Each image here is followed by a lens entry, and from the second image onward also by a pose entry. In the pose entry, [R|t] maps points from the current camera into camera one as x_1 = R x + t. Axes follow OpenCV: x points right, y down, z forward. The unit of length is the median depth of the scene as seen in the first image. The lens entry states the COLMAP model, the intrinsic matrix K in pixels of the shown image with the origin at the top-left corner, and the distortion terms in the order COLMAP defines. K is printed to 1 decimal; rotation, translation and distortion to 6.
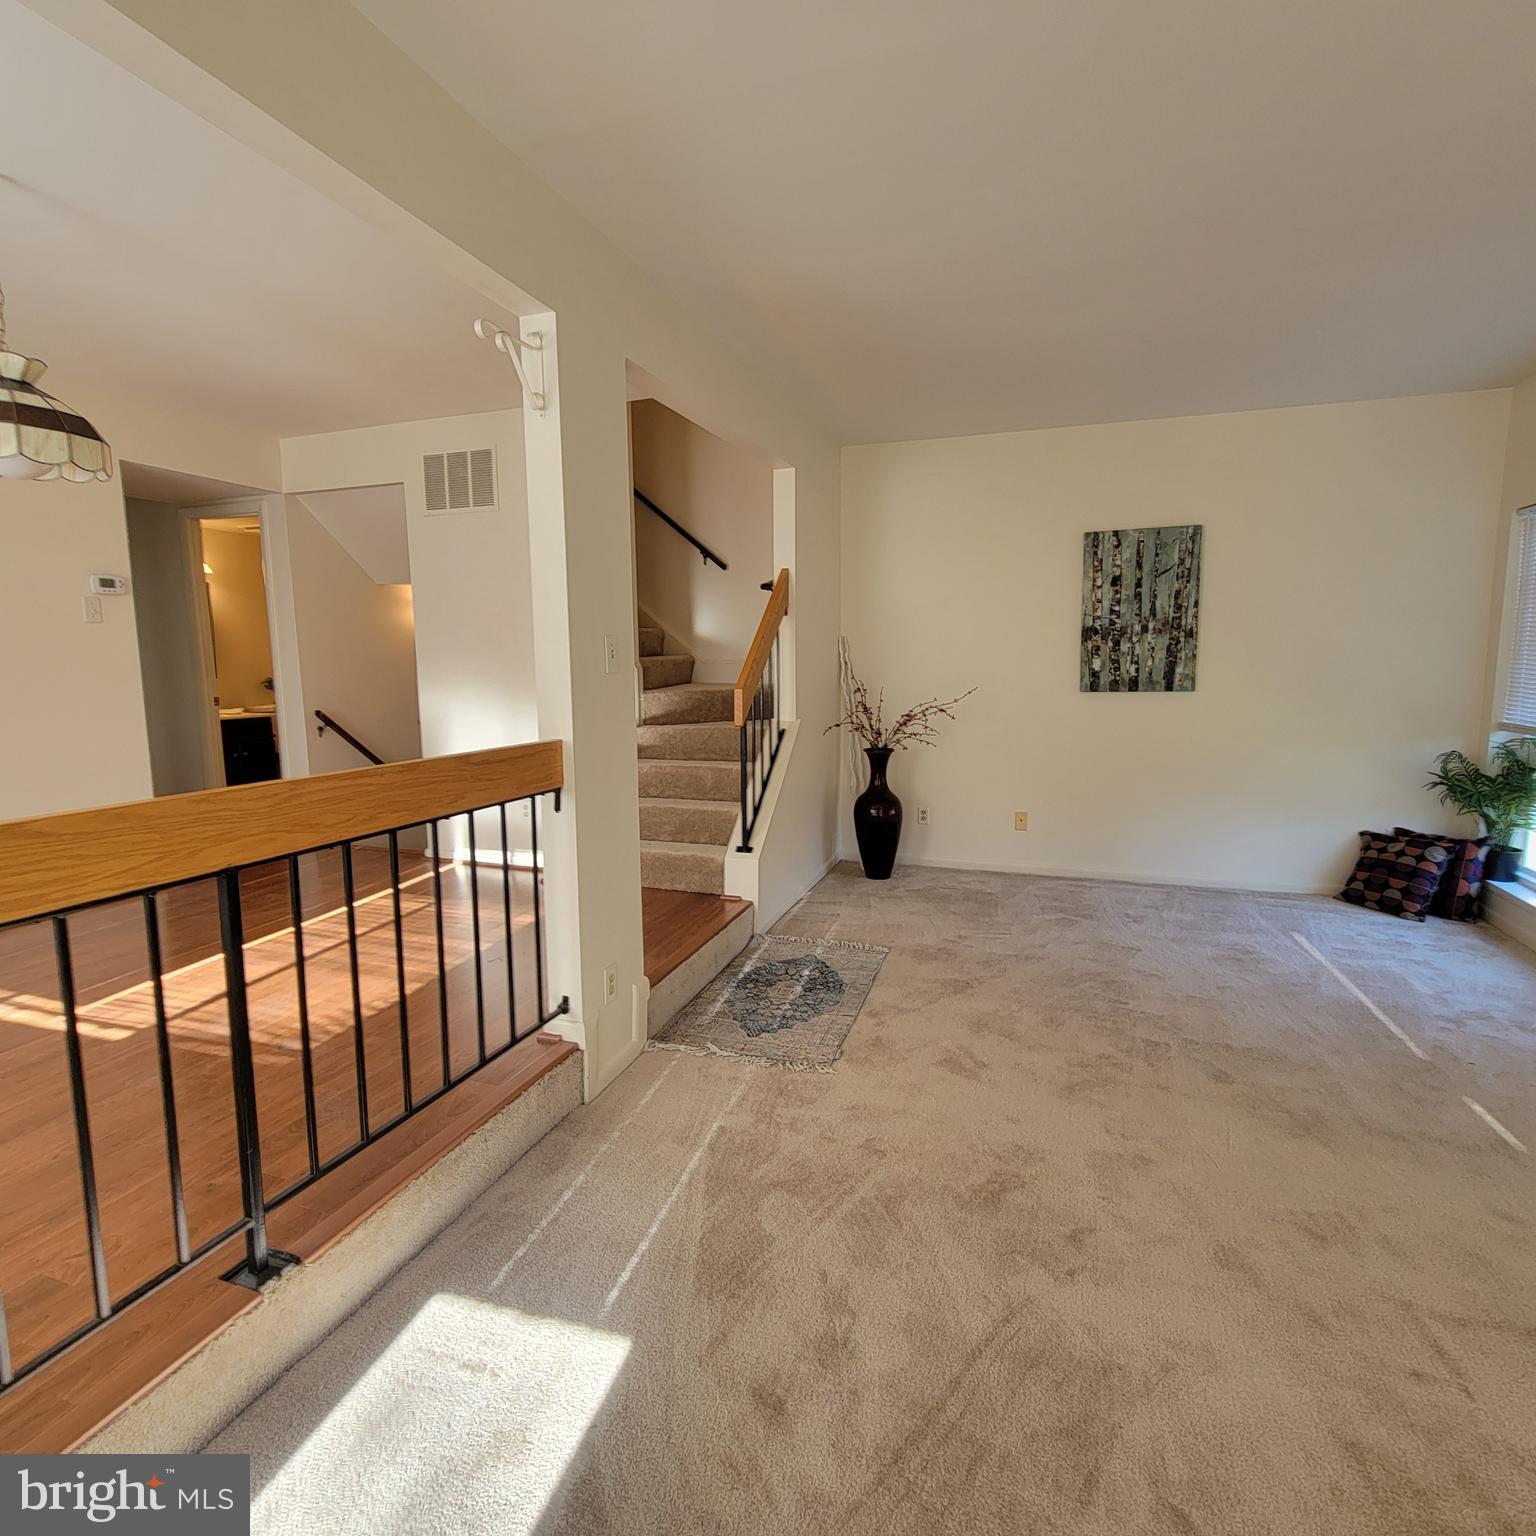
lens RADIAL K [[857.0, 0, 757.7], [0, 857.0, 770.2], [0, 0, 1]] dist [0.000940, -0.000085]
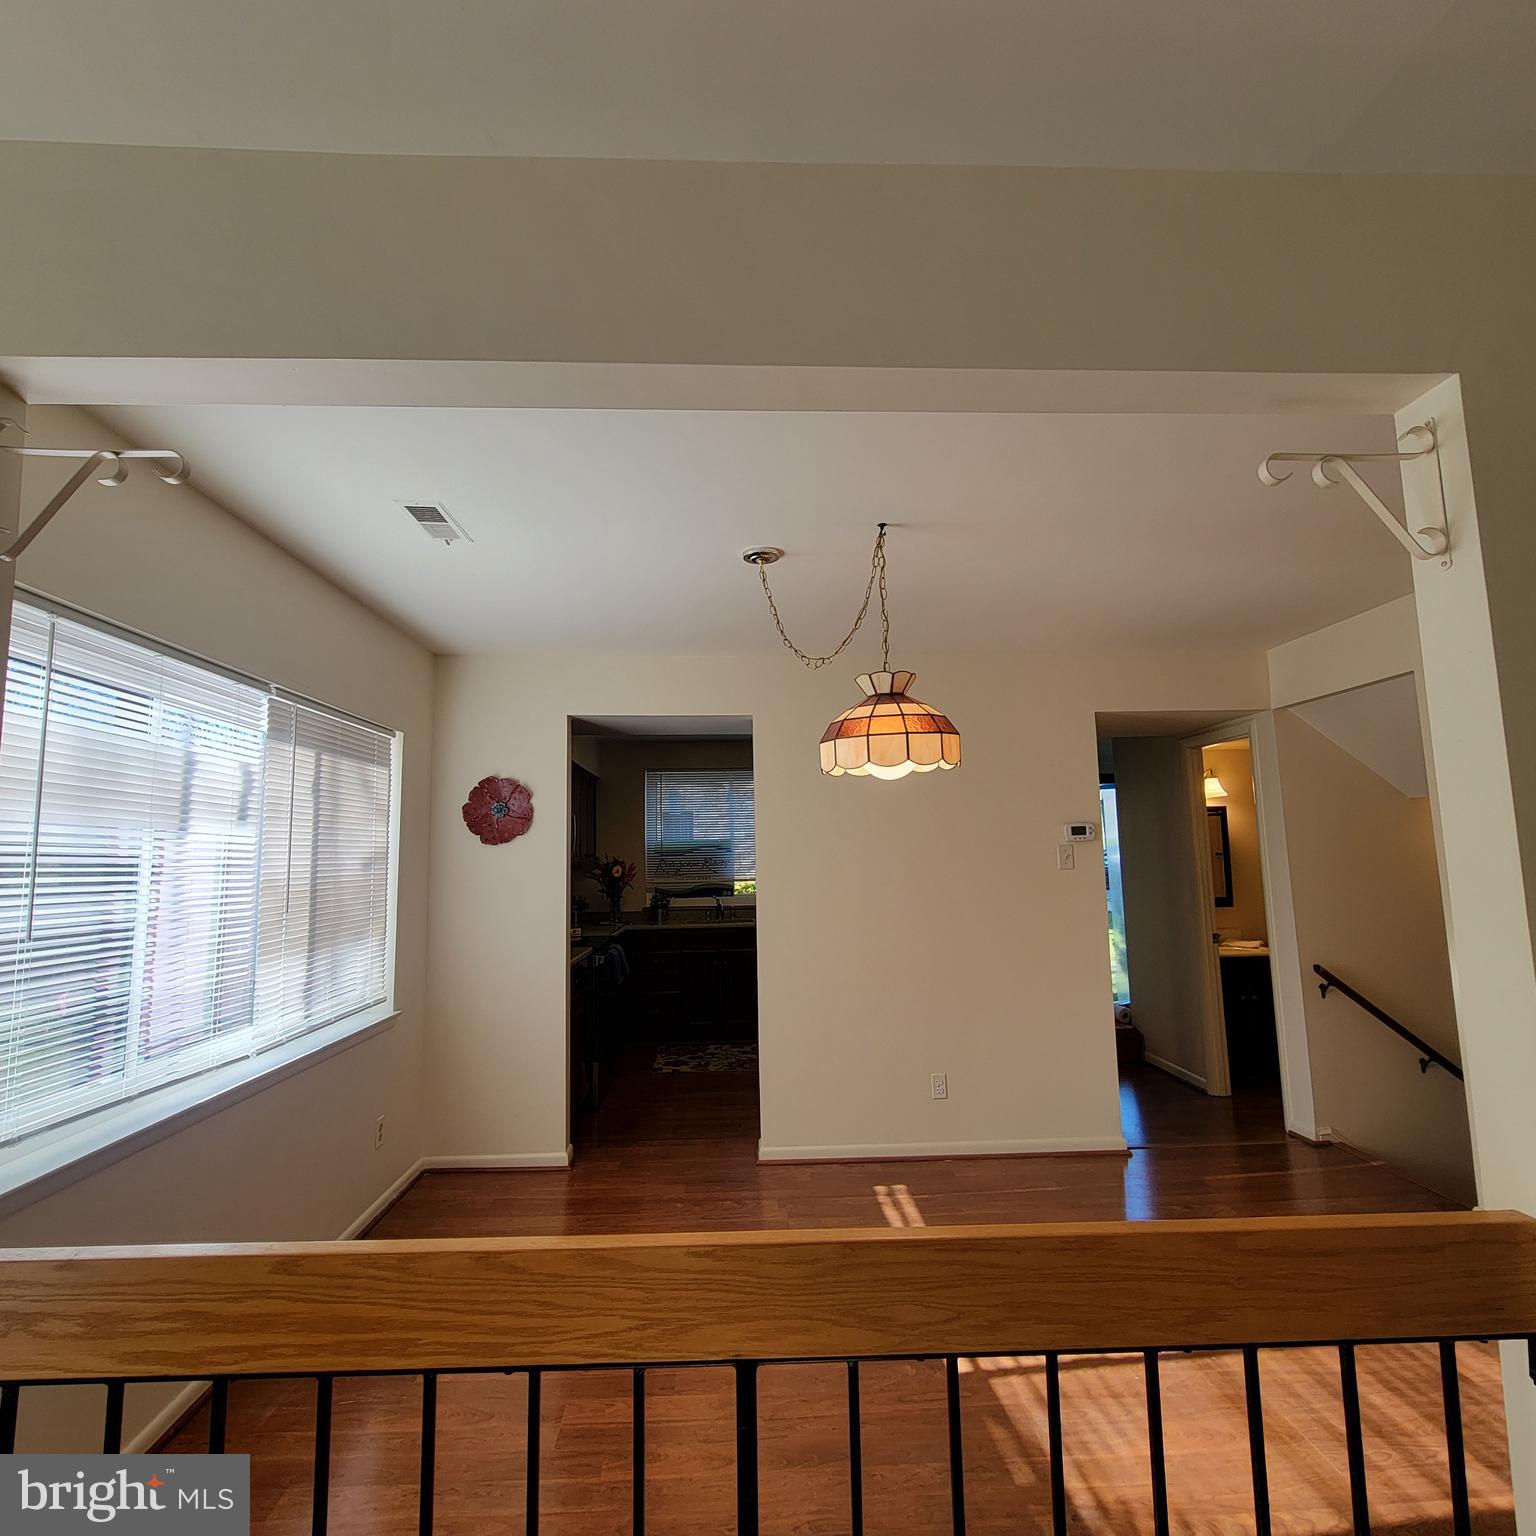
lens RADIAL K [[826.3, 0, 767.1], [0, 826.3, 763.3], [0, 0, 1]] dist [0.000952, 0.000679]
pose [[0.376505, -0.104178, -0.920539, 0.038383], [-0.100595, 0.983184, -0.152412, -0.138886], [0.920937, 0.149986, 0.359693, 0.360958]]
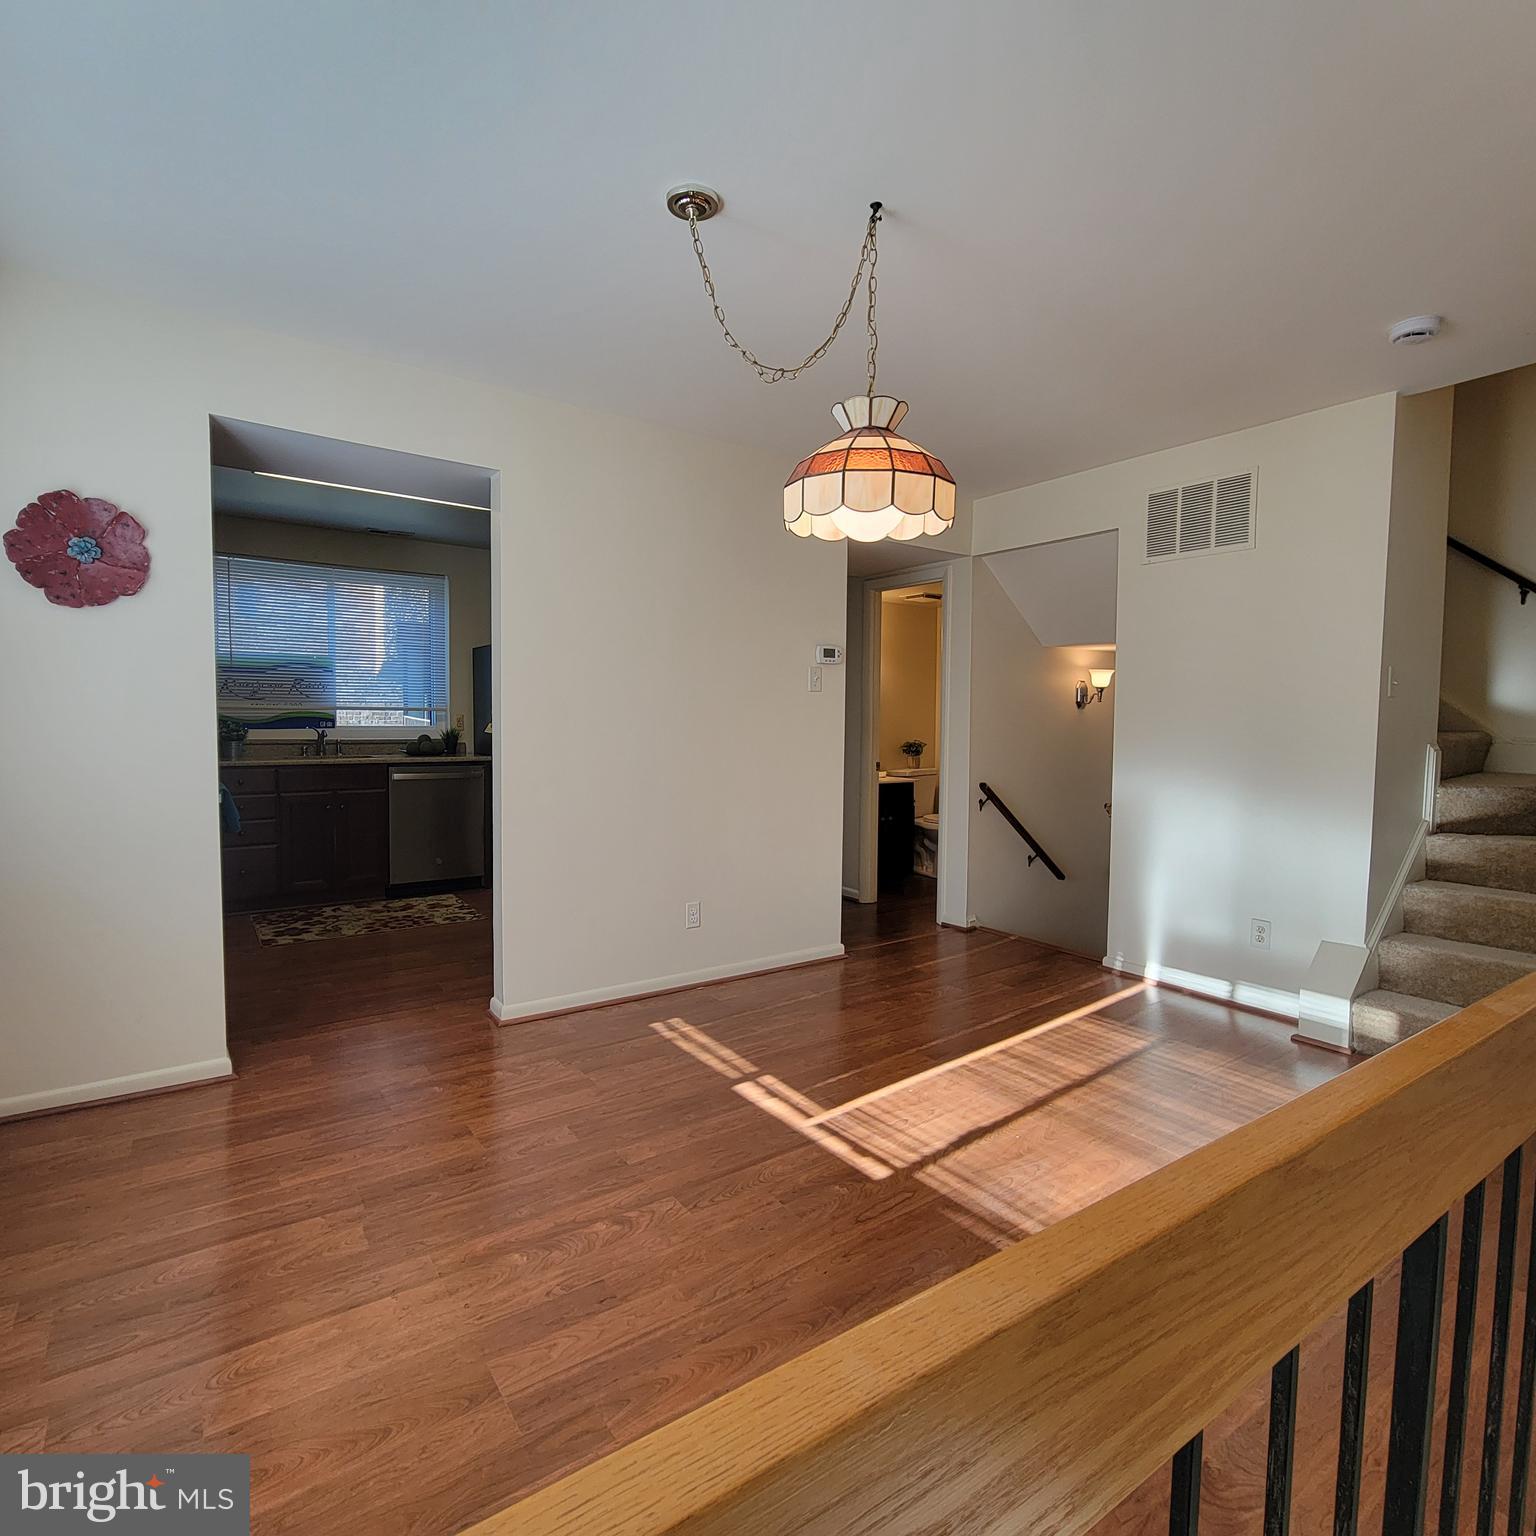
lens RADIAL K [[823.9, 0, 731.9], [0, 823.9, 762.2], [0, 0, 1]] dist [0.003020, 0.000330]
pose [[0.815400, 0.048071, -0.576898, -0.357756], [-0.091733, 0.994685, -0.046773, -0.040459], [0.571584, 0.091060, 0.815476, 0.180945]]
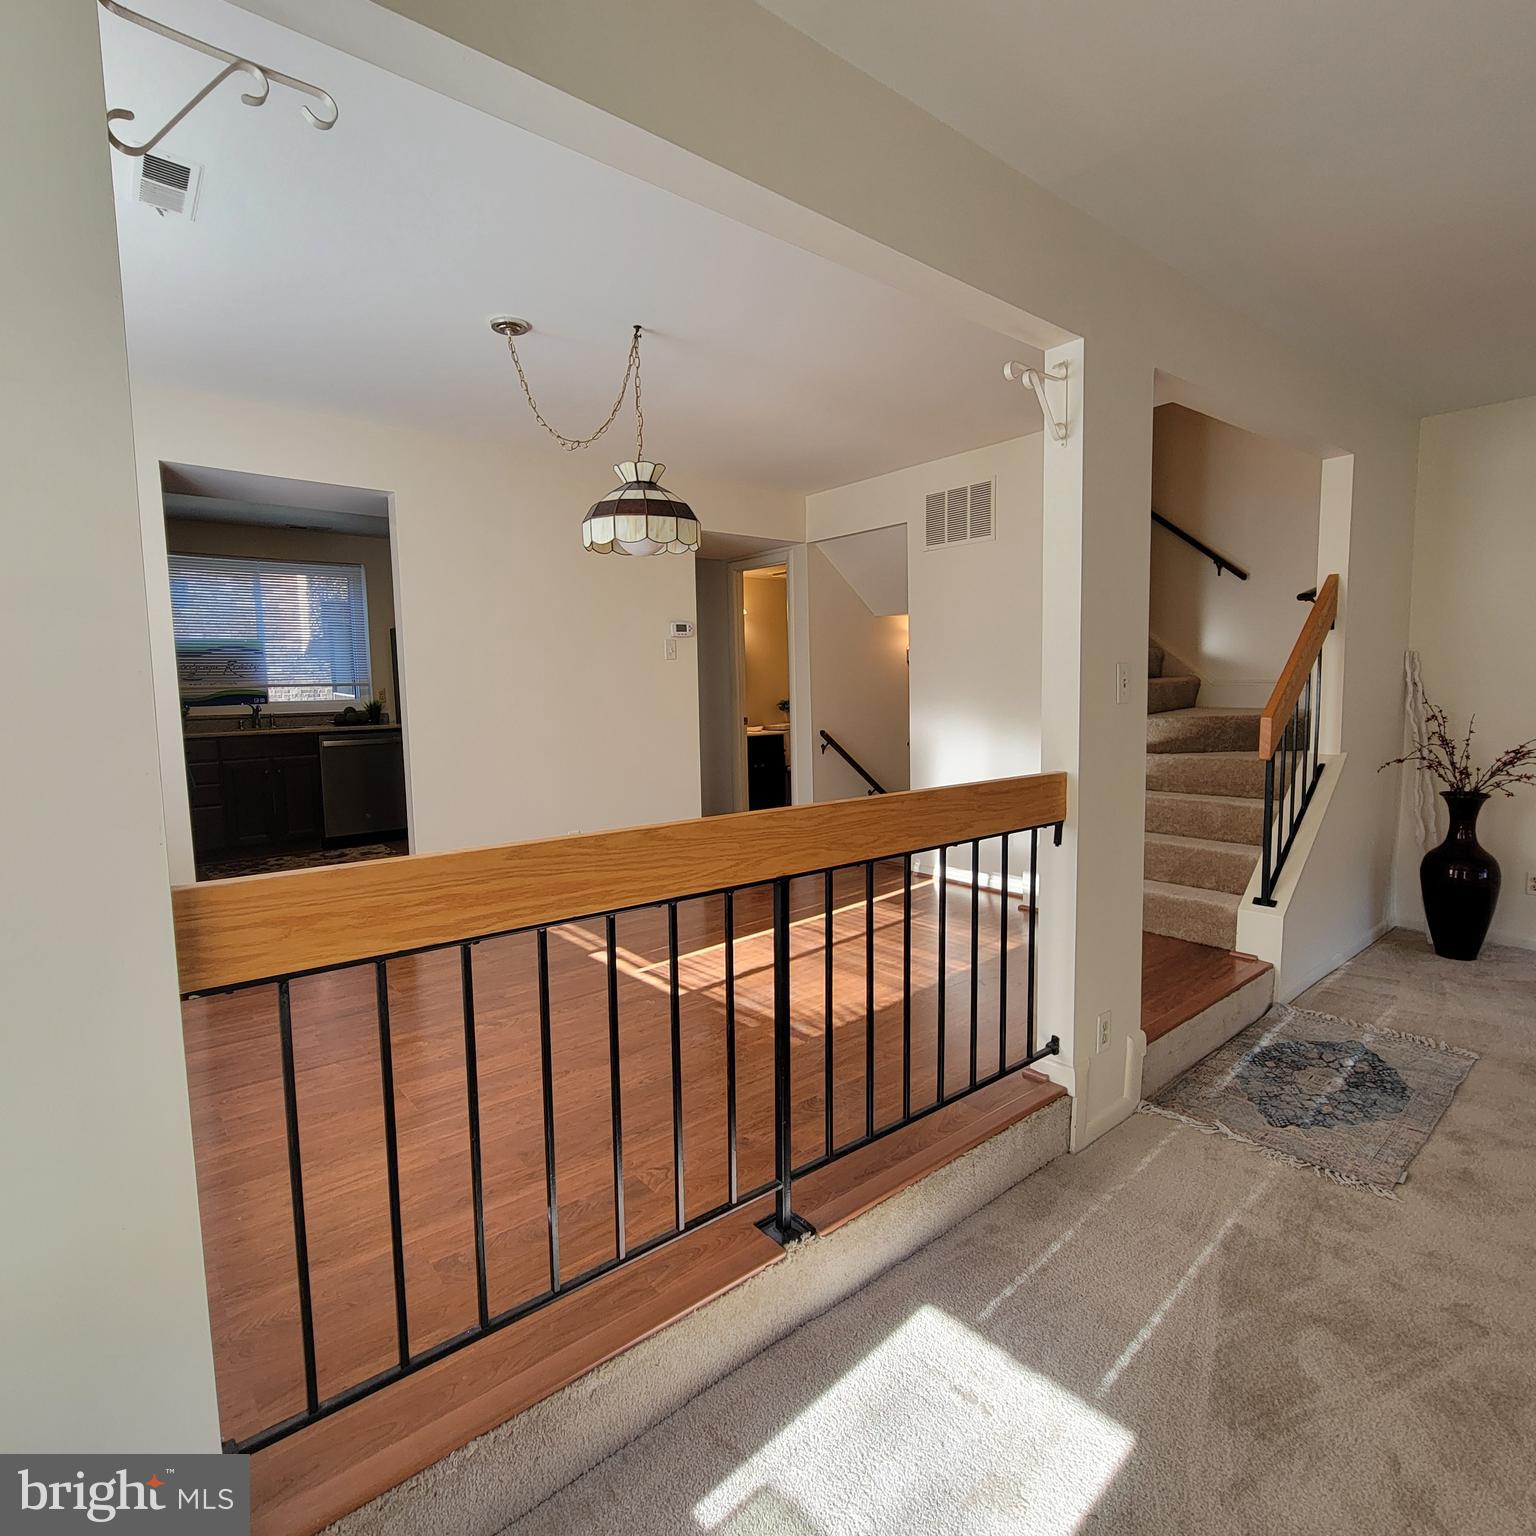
lens RADIAL K [[844.0, 0, 740.1], [0, 844.0, 763.2], [0, 0, 1]] dist [0.001262, 0.000180]
pose [[0.852456, 0.040005, -0.521266, -0.037518], [-0.054161, 0.998461, -0.011944, -0.011796], [0.519985, 0.038414, 0.853311, -0.009880]]
